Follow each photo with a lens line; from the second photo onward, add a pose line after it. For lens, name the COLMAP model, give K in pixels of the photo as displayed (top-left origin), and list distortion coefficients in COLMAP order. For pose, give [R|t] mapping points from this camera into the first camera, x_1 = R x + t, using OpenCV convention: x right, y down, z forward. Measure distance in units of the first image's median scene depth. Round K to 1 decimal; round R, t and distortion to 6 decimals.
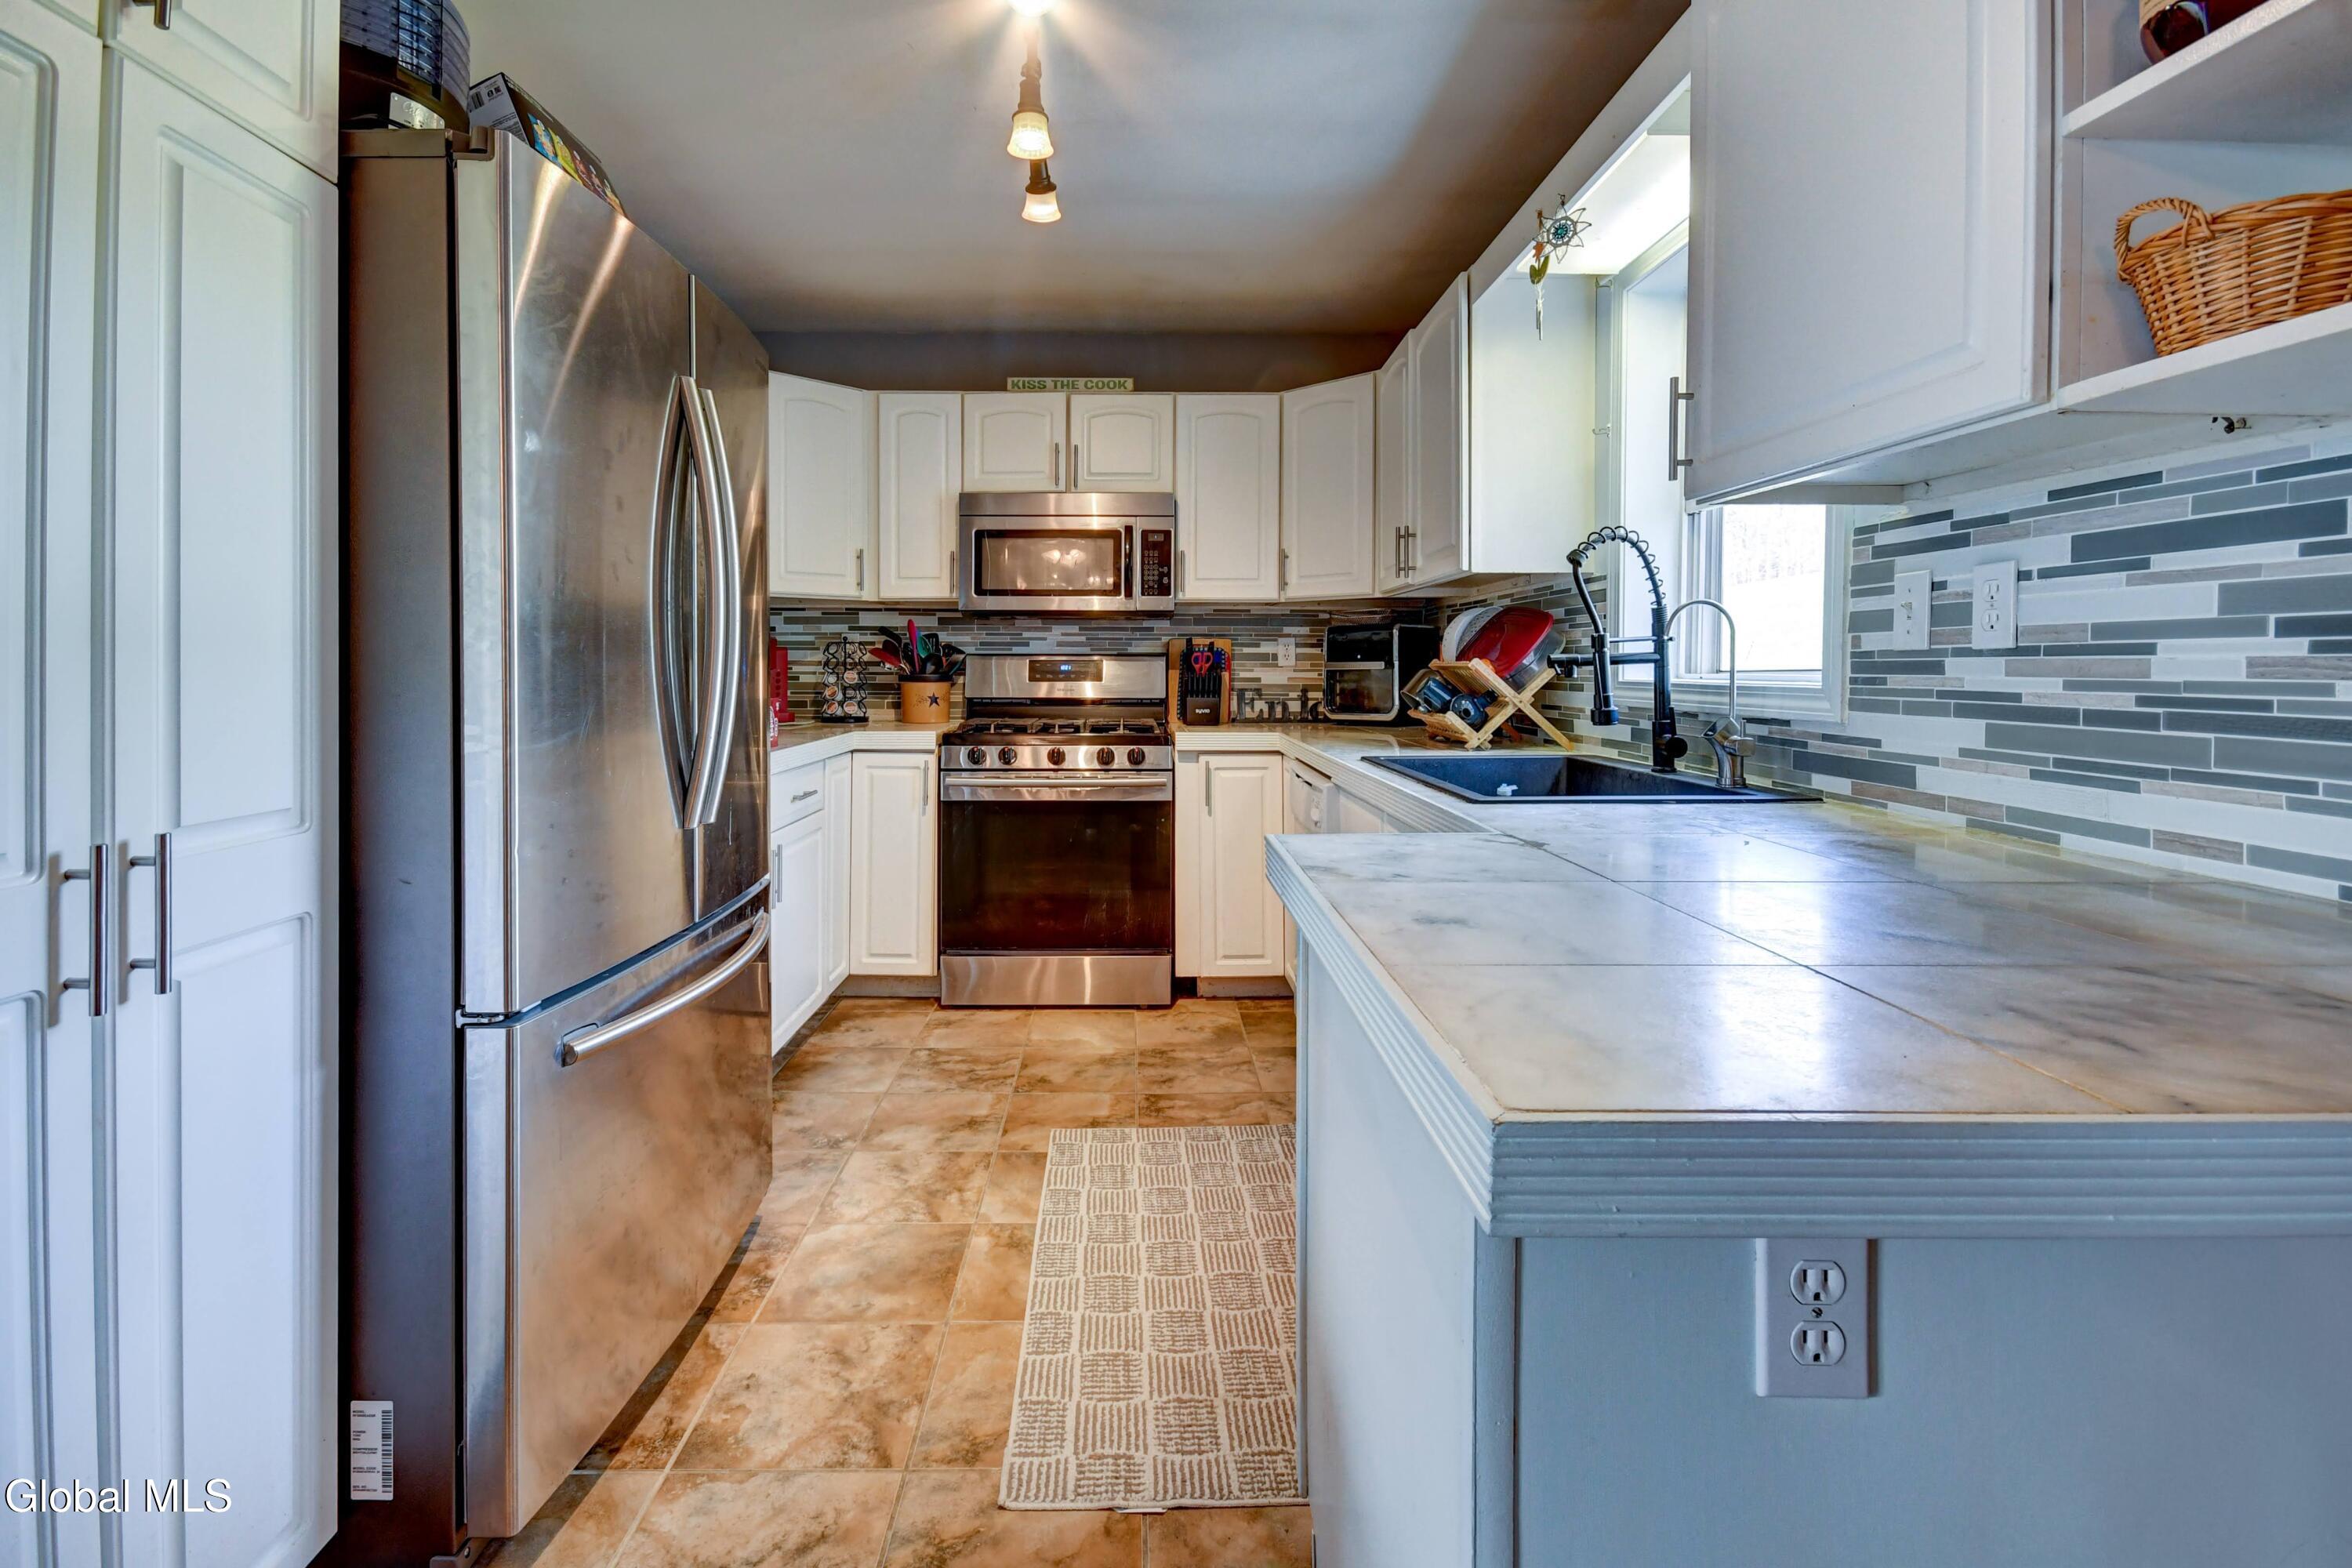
lens RADIAL K [[1070.2, 0, 1126.6], [0, 1070.2, 673.4], [0, 0, 1]] dist [0.001816, -0.000266]
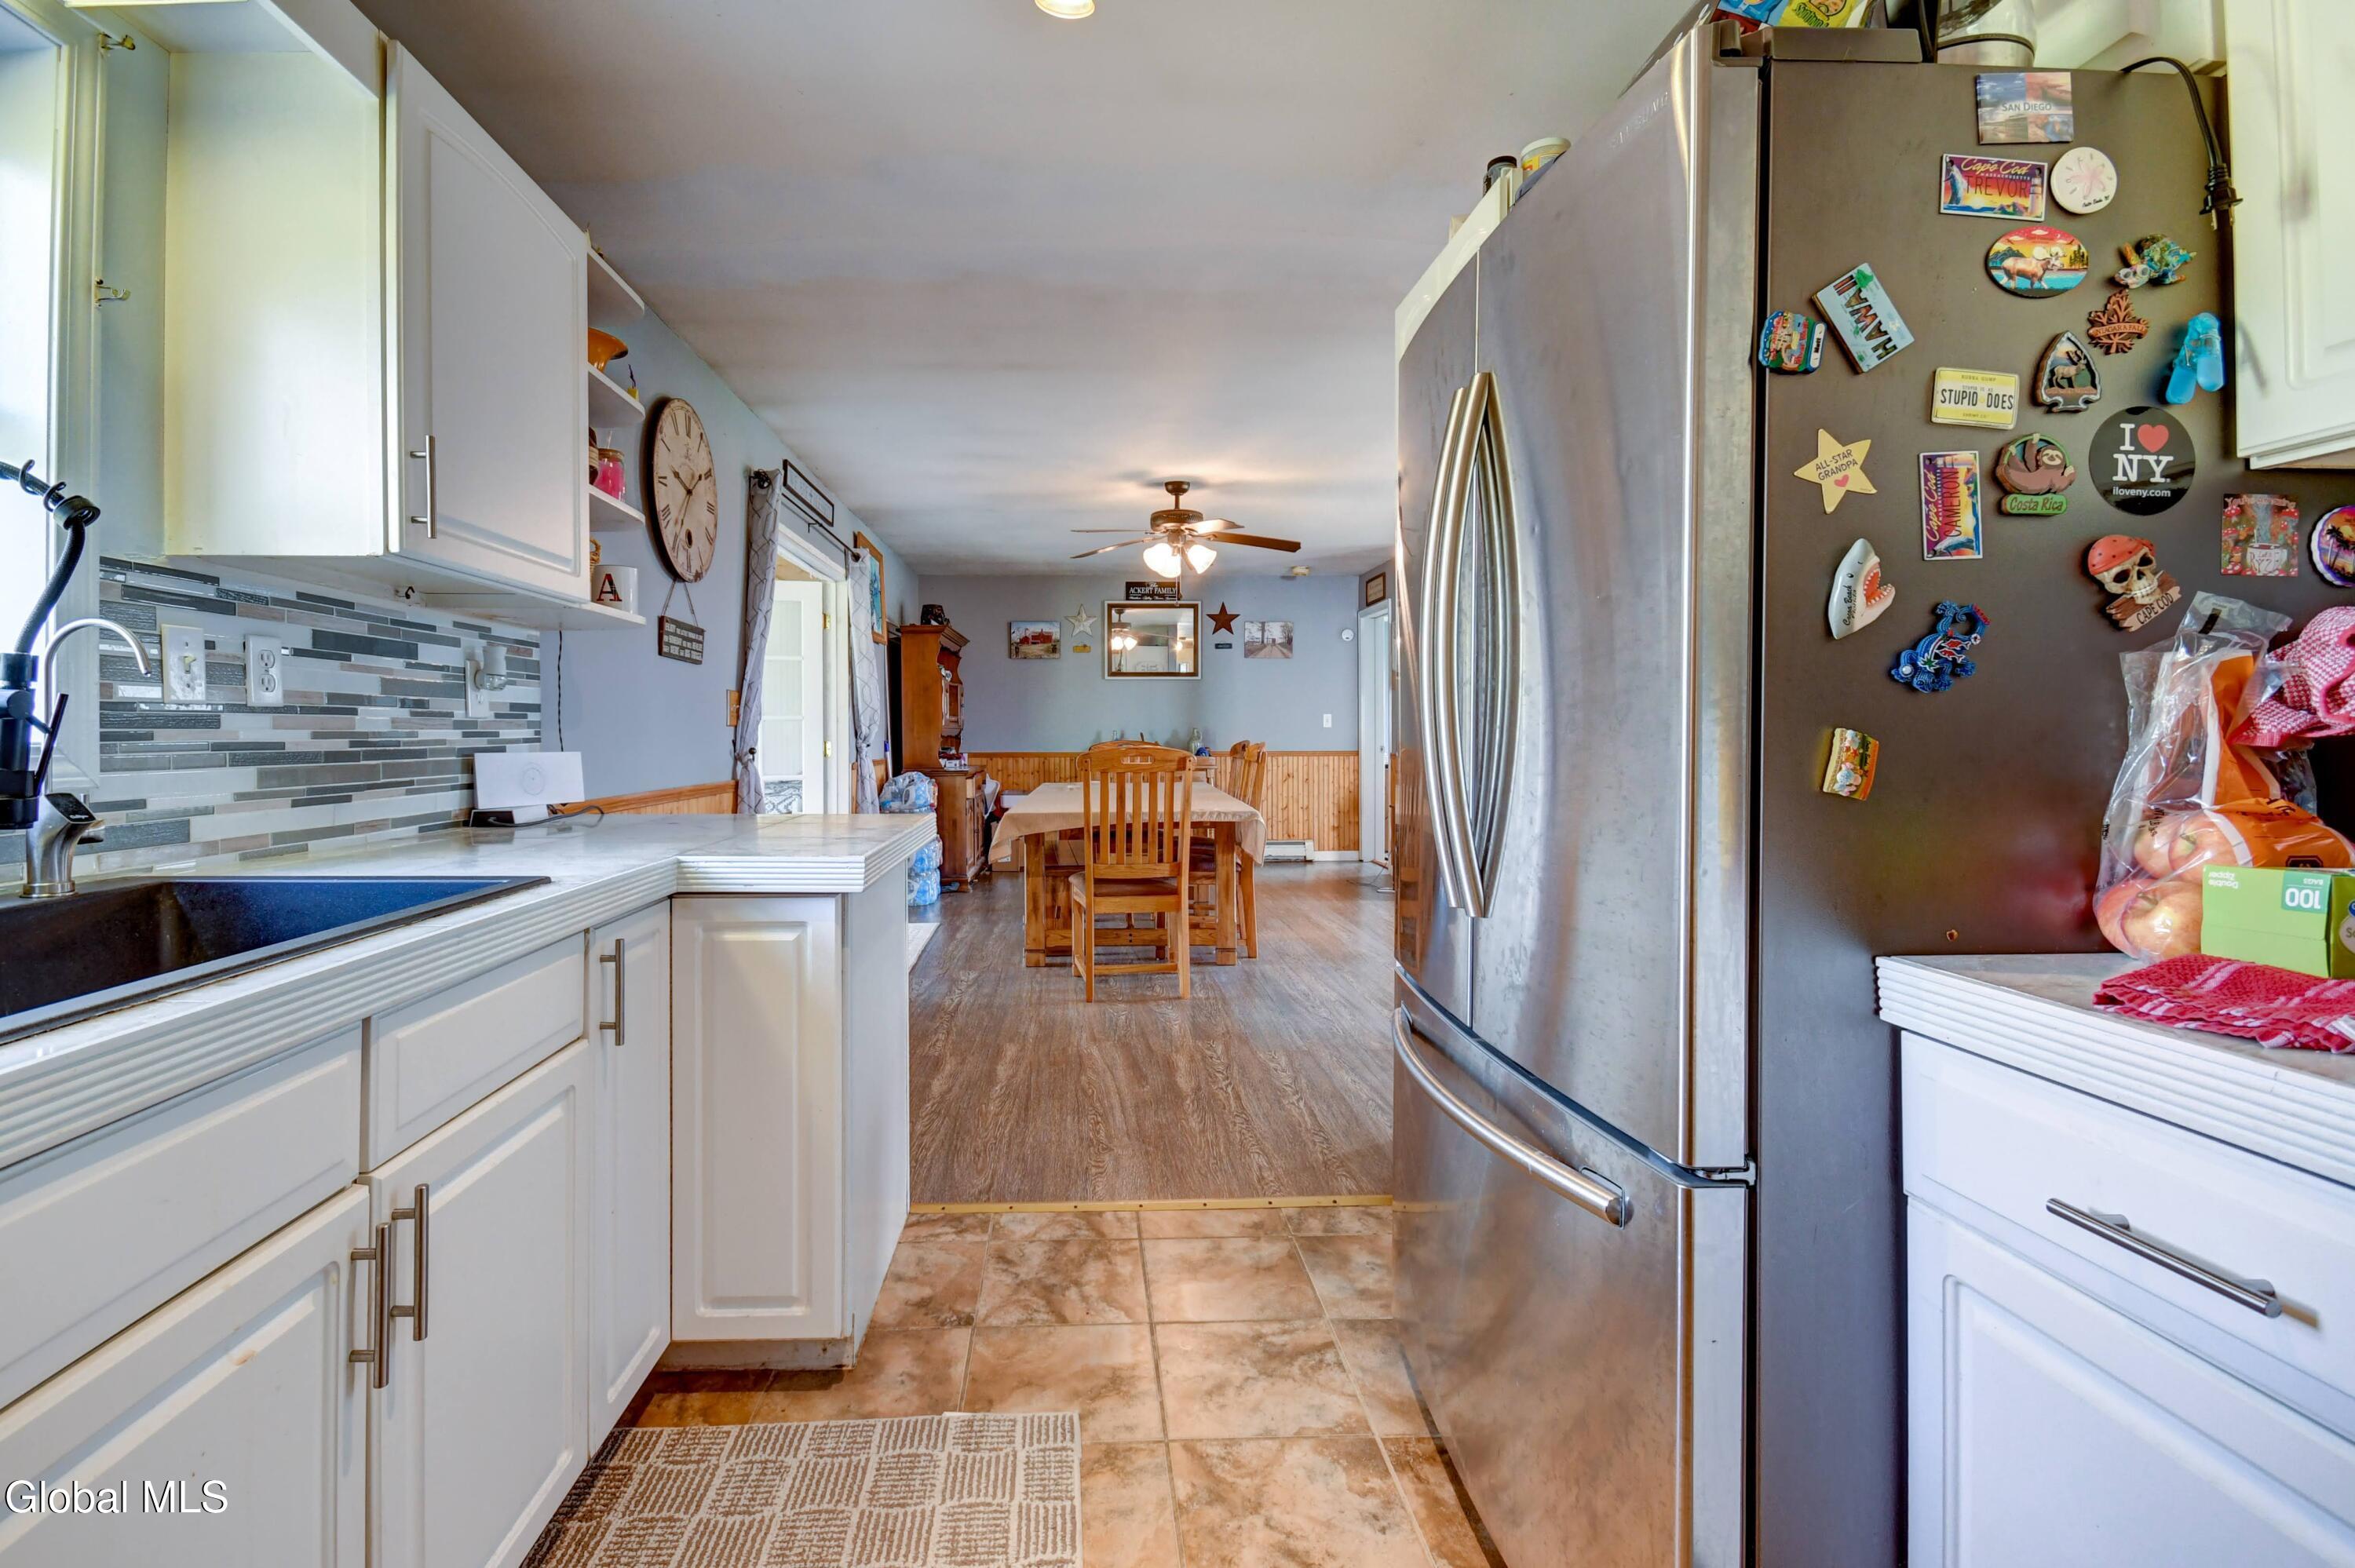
lens RADIAL K [[1084.5, 0, 1095.4], [0, 1084.5, 743.7], [0, 0, 1]] dist [0.011846, -0.000429]
pose [[-0.999763, -0.005781, -0.021001, -0.038375], [-0.006148, 0.999830, 0.017408, -0.002998], [0.020897, 0.017533, -0.999628, 0.795447]]
